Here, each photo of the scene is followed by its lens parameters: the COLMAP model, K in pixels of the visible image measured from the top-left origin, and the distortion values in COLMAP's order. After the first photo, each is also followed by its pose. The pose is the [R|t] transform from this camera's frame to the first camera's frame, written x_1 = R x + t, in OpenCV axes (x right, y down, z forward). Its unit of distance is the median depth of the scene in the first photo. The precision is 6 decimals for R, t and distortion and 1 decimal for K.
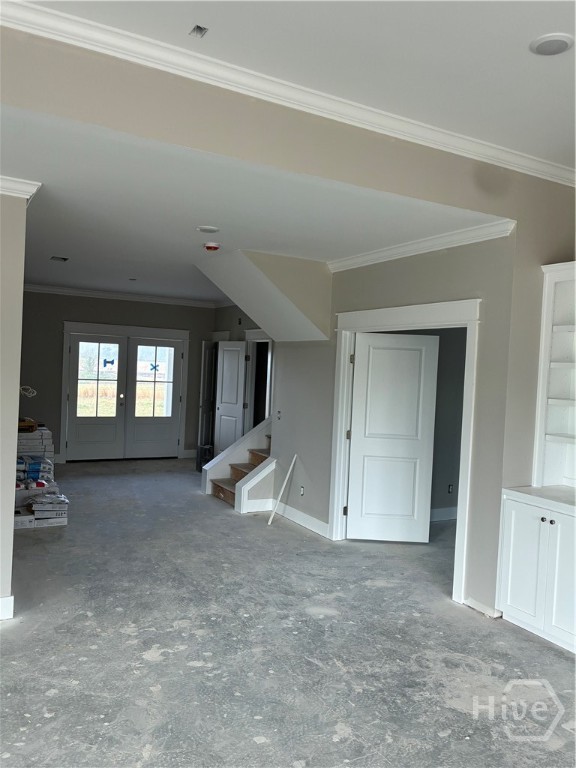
lens RADIAL K [[609.4, 0, 288.5], [0, 609.4, 383.3], [0, 0, 1]] dist [0.032890, -0.015439]
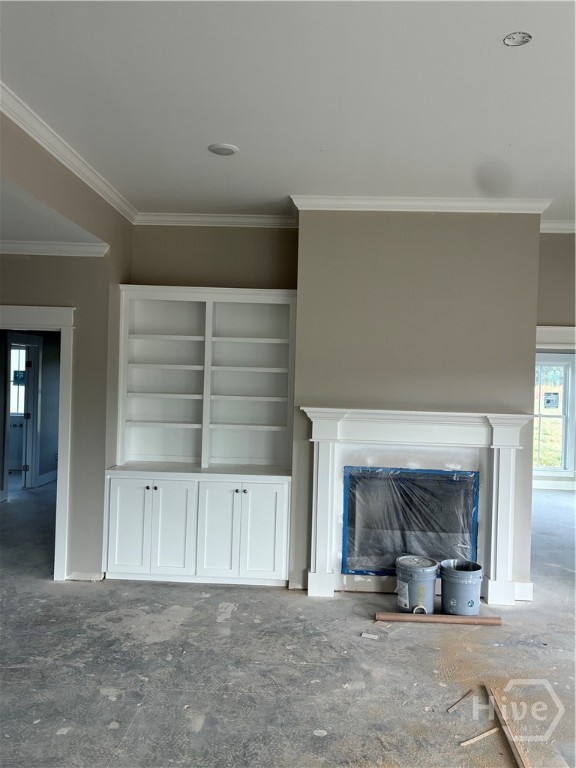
lens RADIAL K [[609.4, 0, 287.5], [0, 609.4, 383.3], [0, 0, 1]] dist [0.032890, -0.015439]
pose [[0.534533, -0.041849, 0.844111, -0.528186], [0.018214, 0.999112, 0.038000, -0.041162], [-0.844952, -0.004938, 0.534820, 0.077941]]
